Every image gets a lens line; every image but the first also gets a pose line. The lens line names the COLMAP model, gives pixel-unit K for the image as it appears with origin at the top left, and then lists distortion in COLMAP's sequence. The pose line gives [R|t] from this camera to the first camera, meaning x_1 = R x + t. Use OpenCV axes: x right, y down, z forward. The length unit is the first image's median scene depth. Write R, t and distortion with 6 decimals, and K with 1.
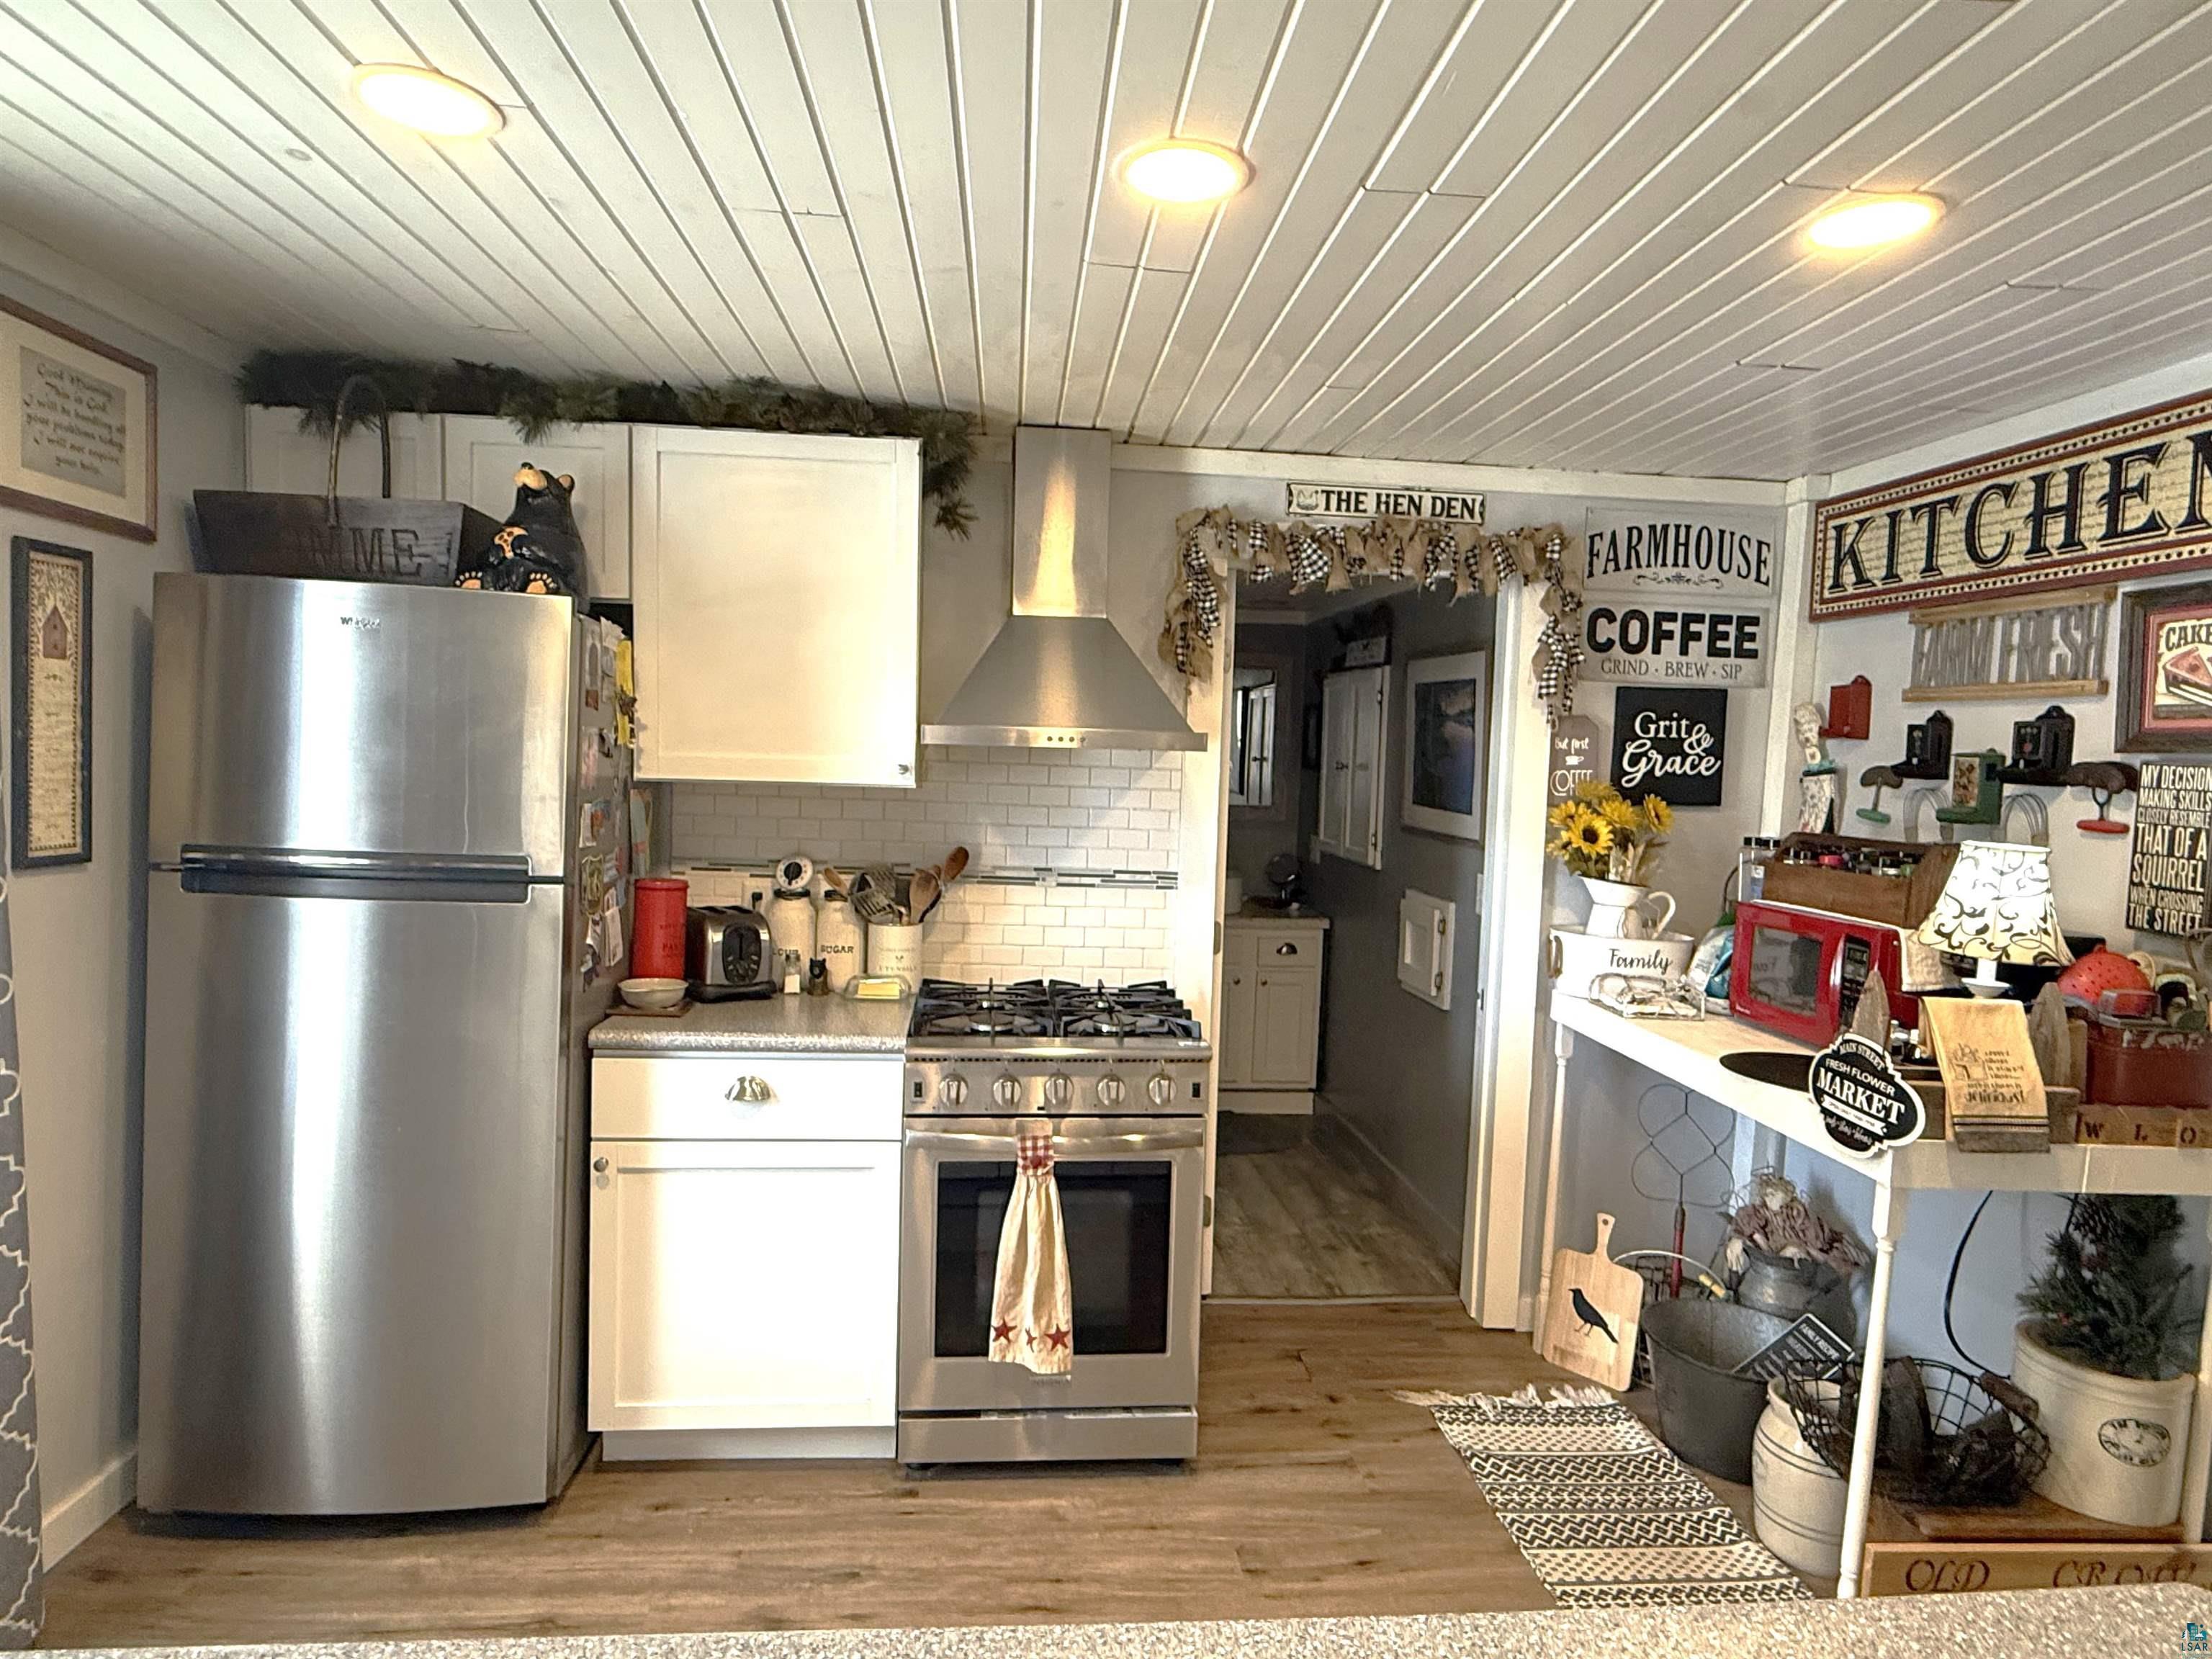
lens RADIAL K [[1241.9, 0, 1093.1], [0, 1241.9, 834.0], [0, 0, 1]] dist [-0.002173, 0.000482]
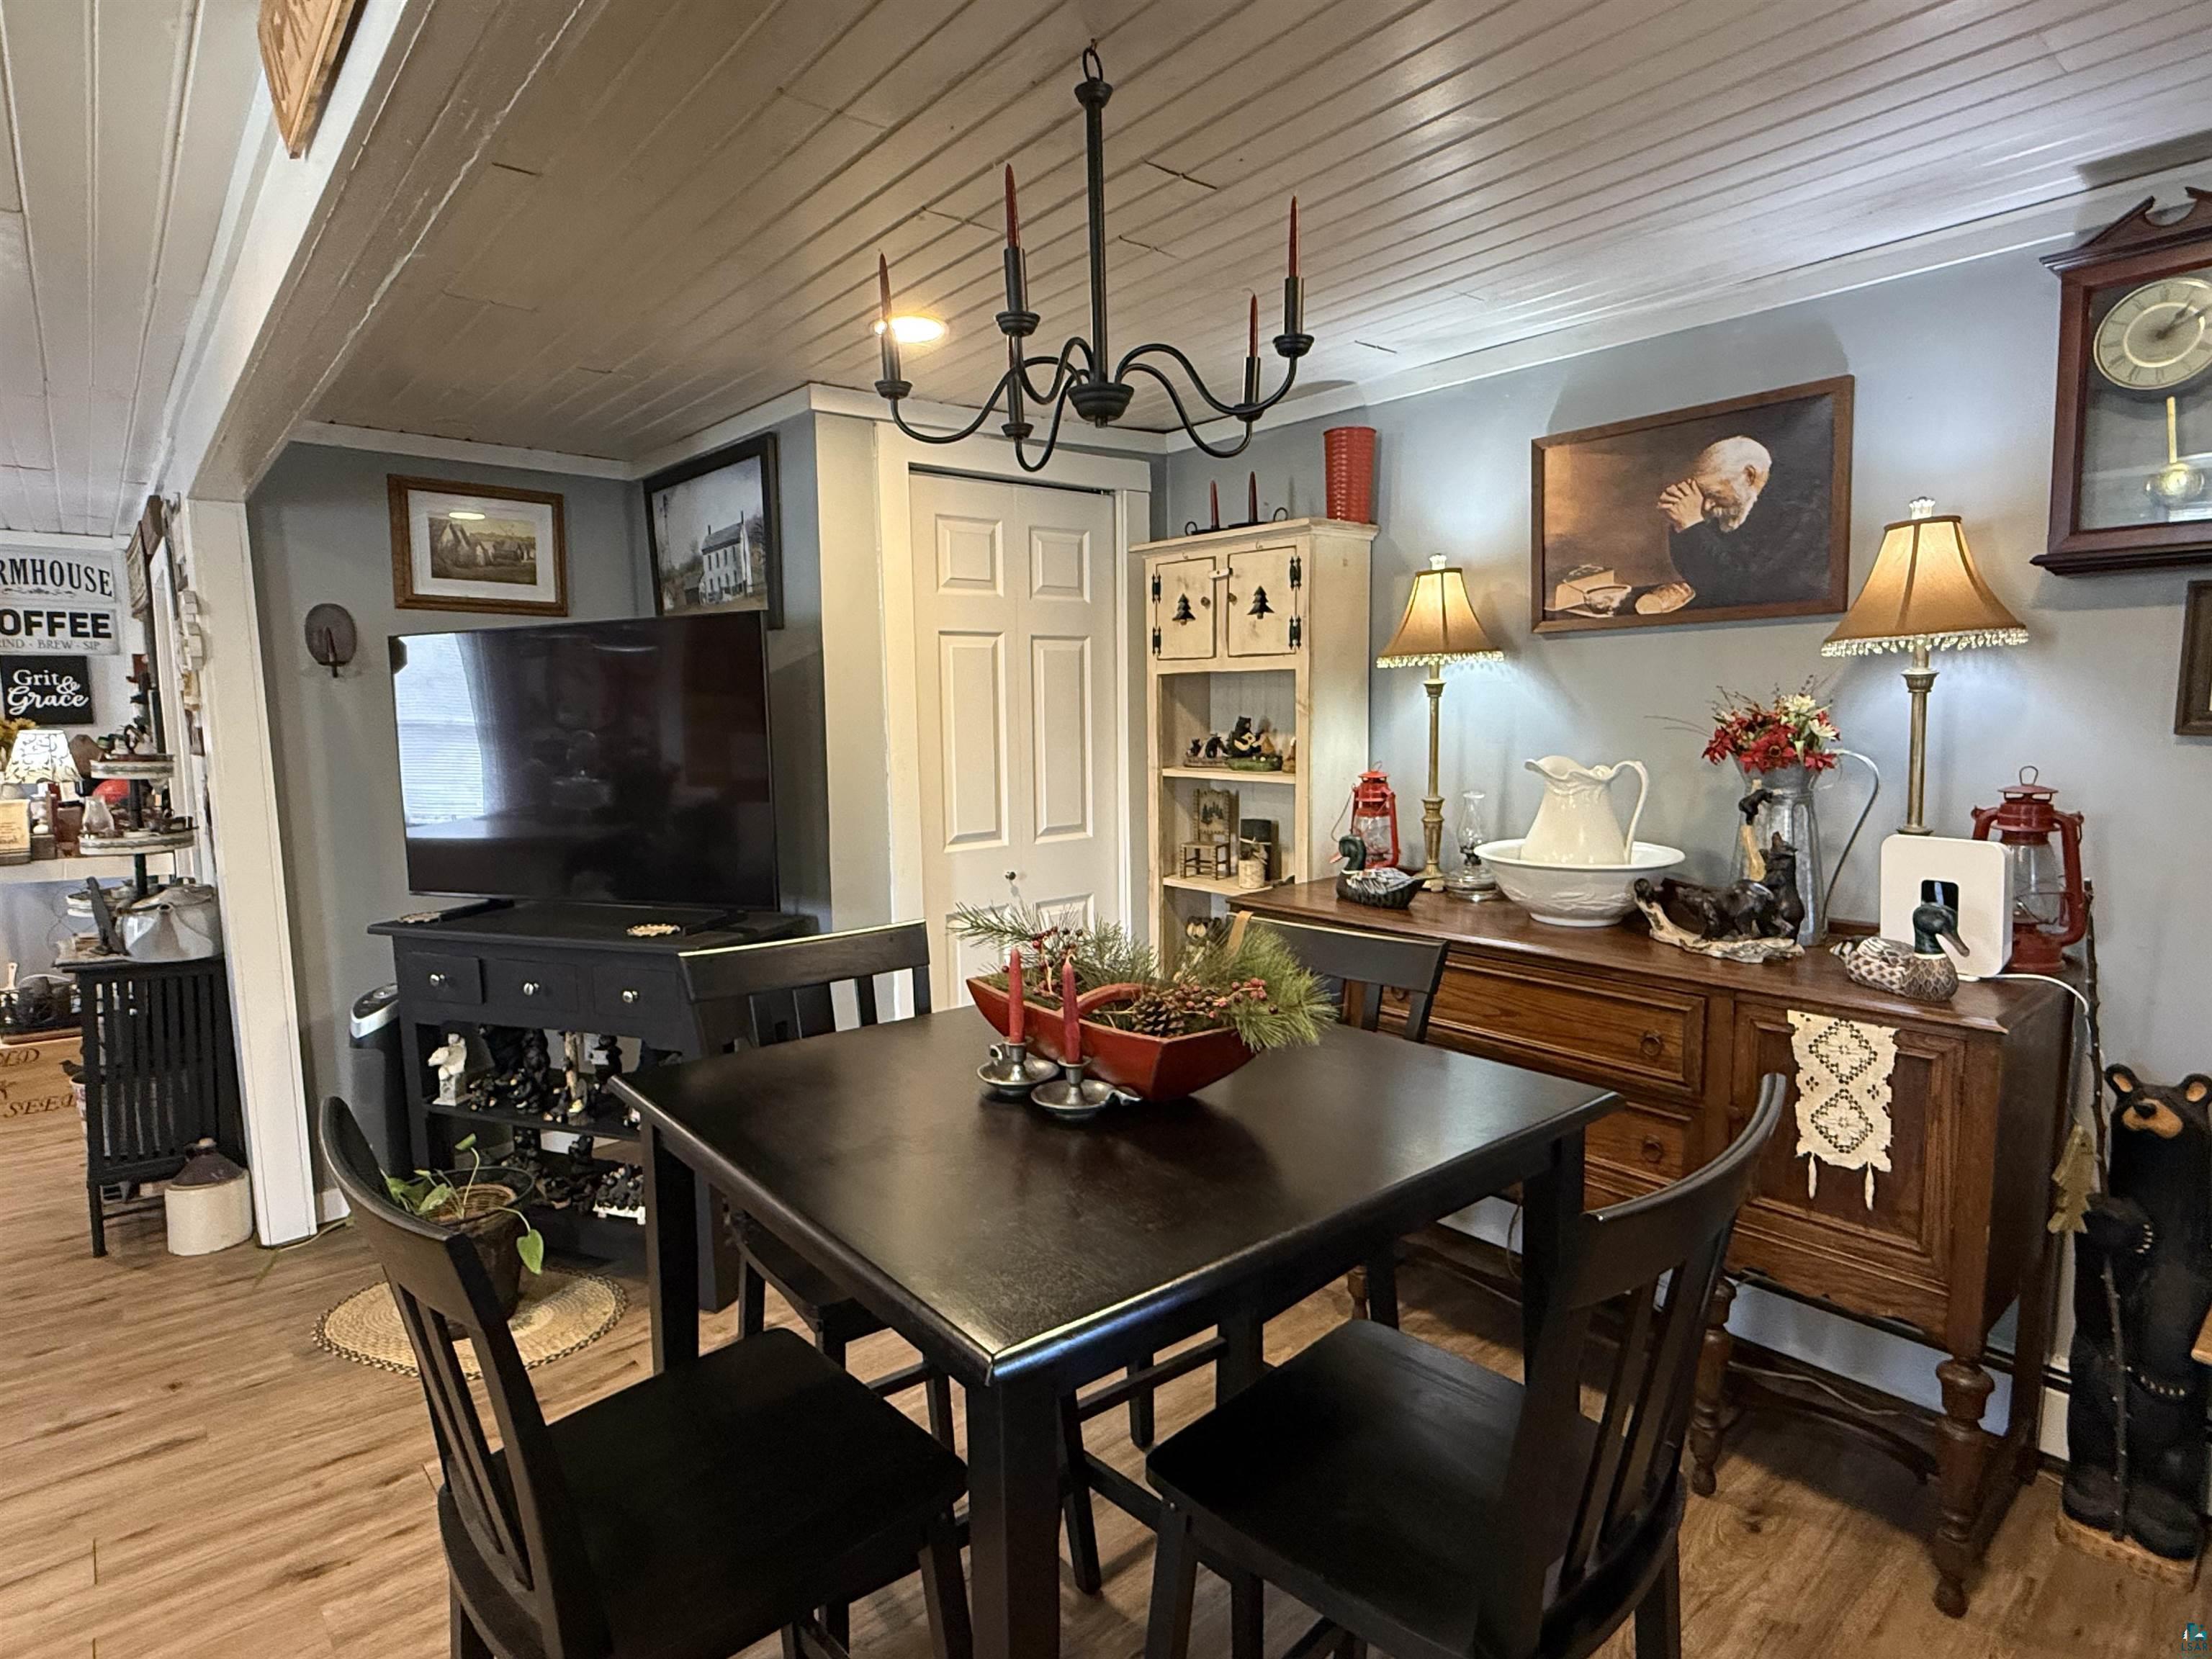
lens RADIAL K [[1185.2, 0, 1101.7], [0, 1185.2, 826.2], [0, 0, 1]] dist [-0.001077, -0.000612]
pose [[0.801016, -0.093460, 0.591303, 0.663669], [0.068127, 0.995553, 0.065067, 0.112203], [-0.594754, -0.011836, 0.803821, -1.209306]]
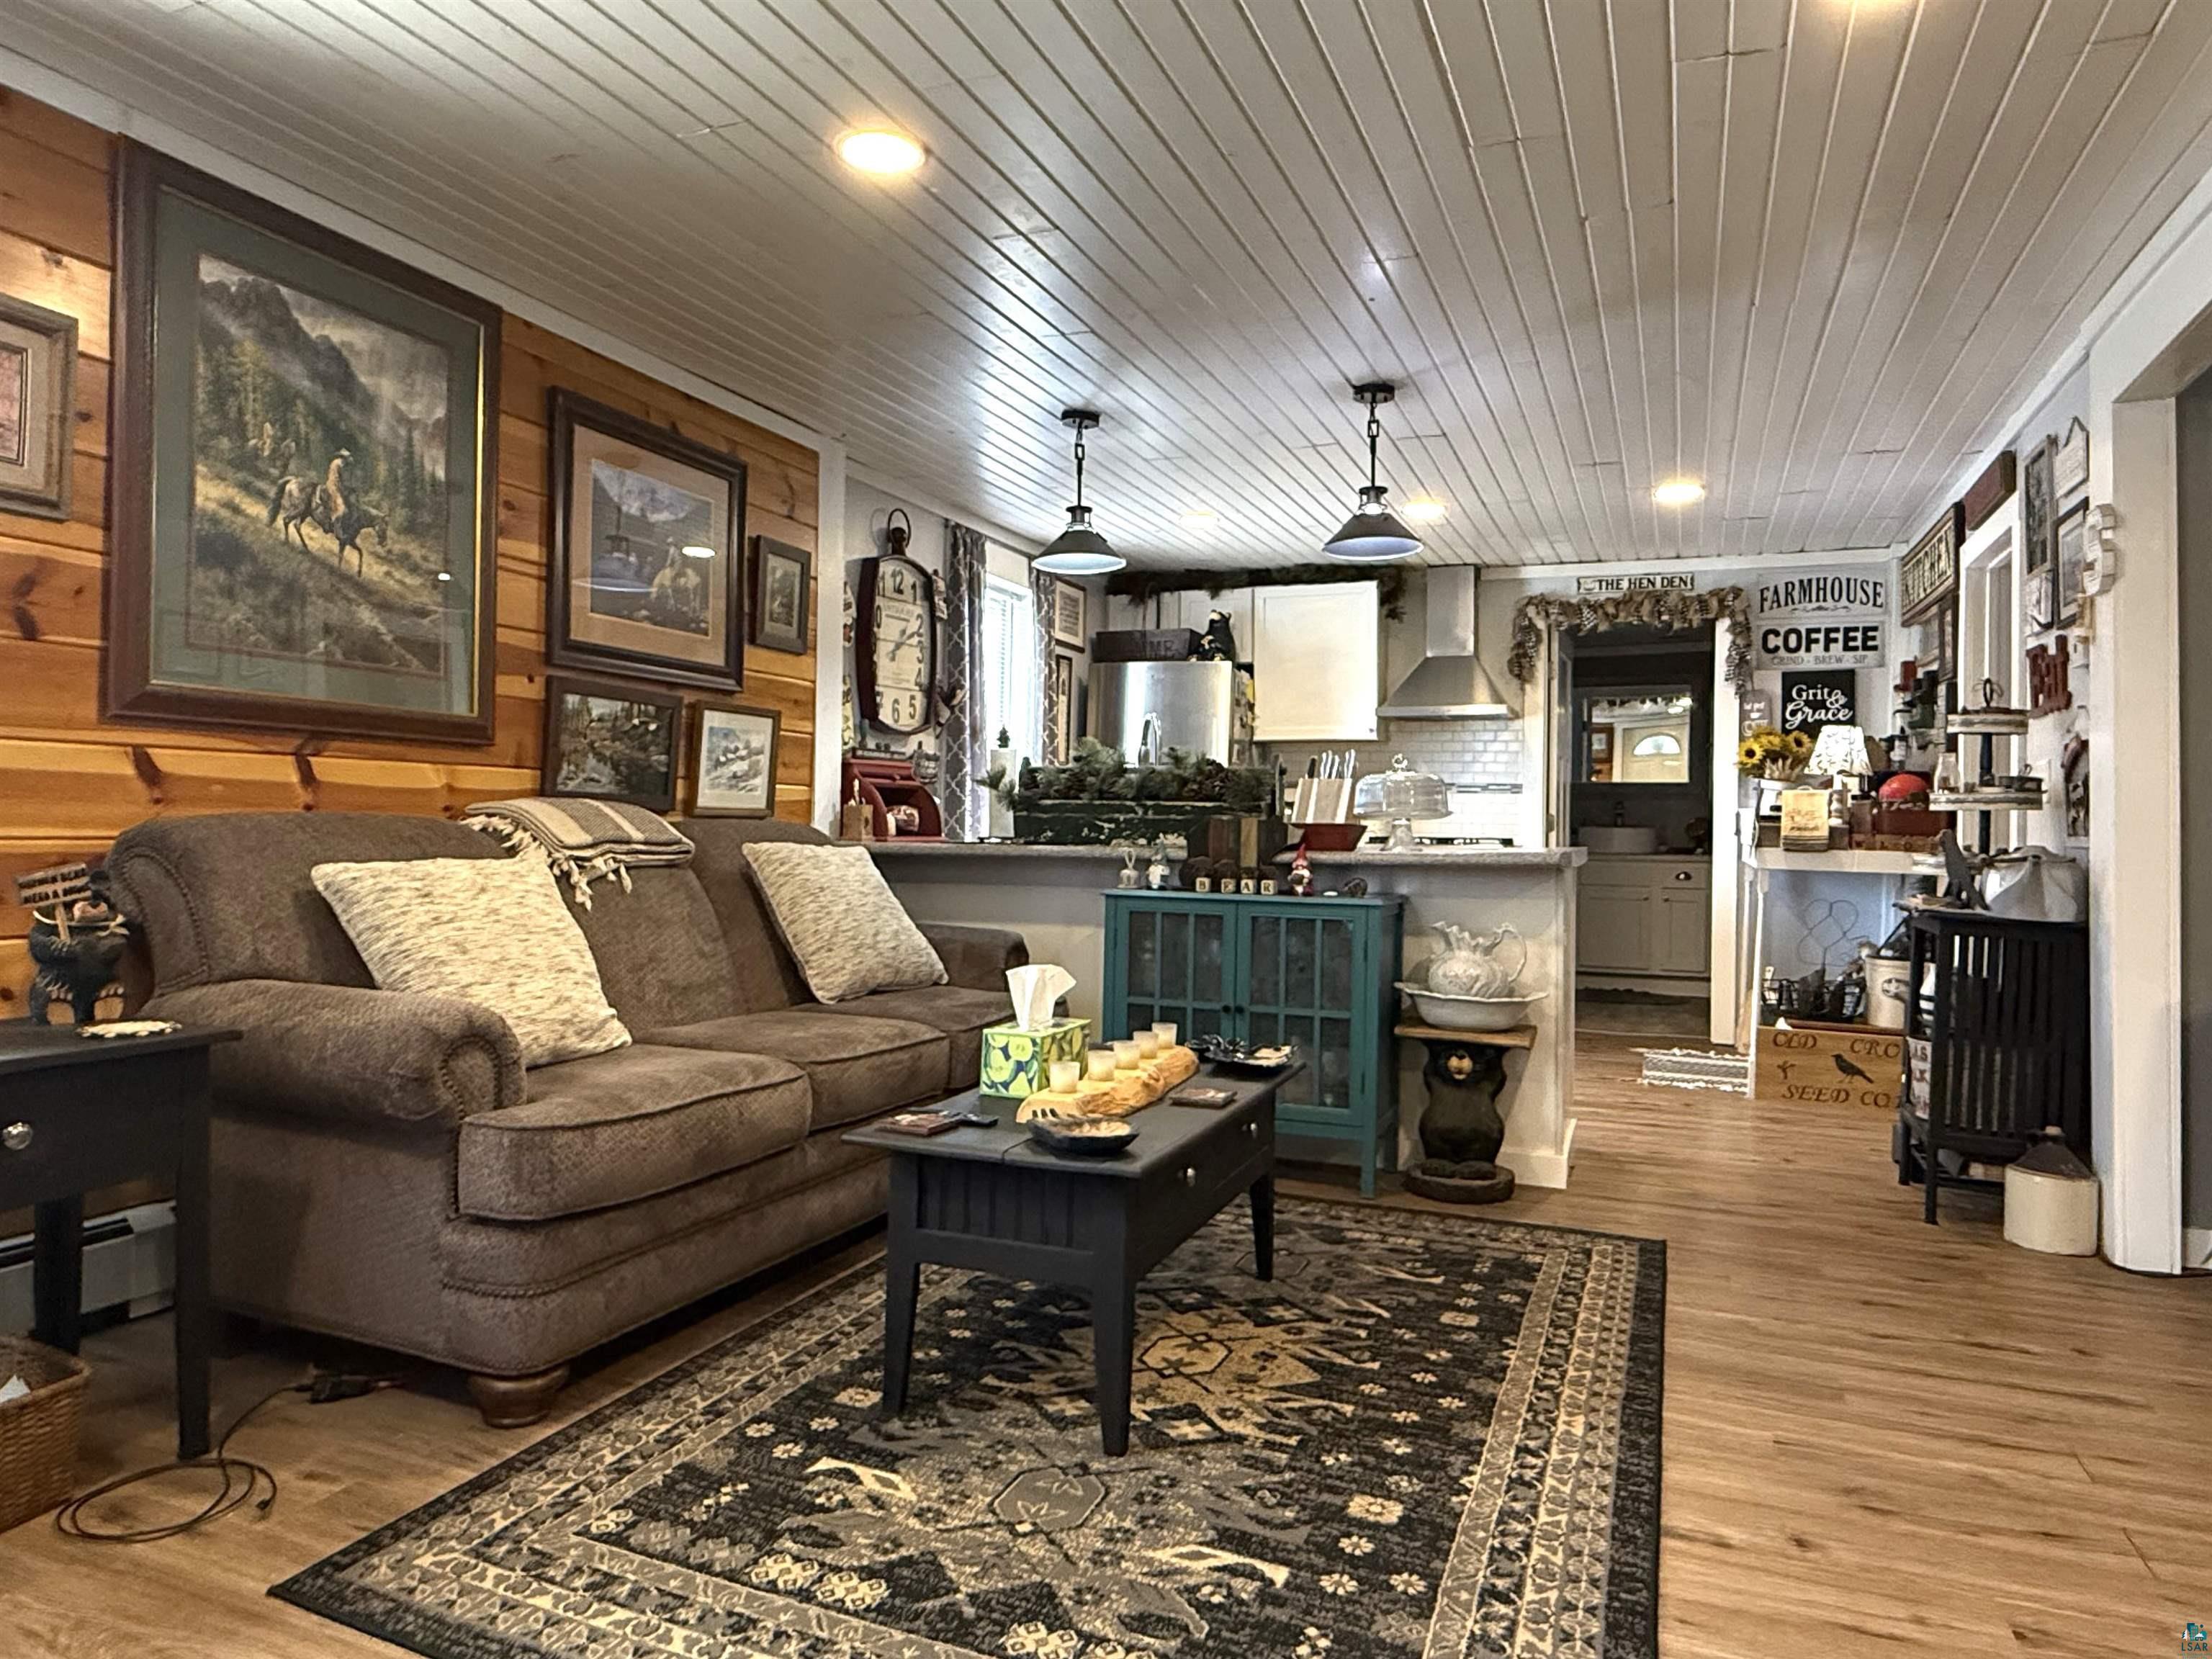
lens RADIAL K [[1410.5, 0, 1083.5], [0, 1410.5, 832.5], [0, 0, 1]] dist [-0.003149, -0.000468]
pose [[0.892463, -0.017168, -0.450793, 0.444341], [-0.013169, 0.997858, -0.064074, 0.254317], [0.450928, 0.063120, 0.890326, -1.236548]]
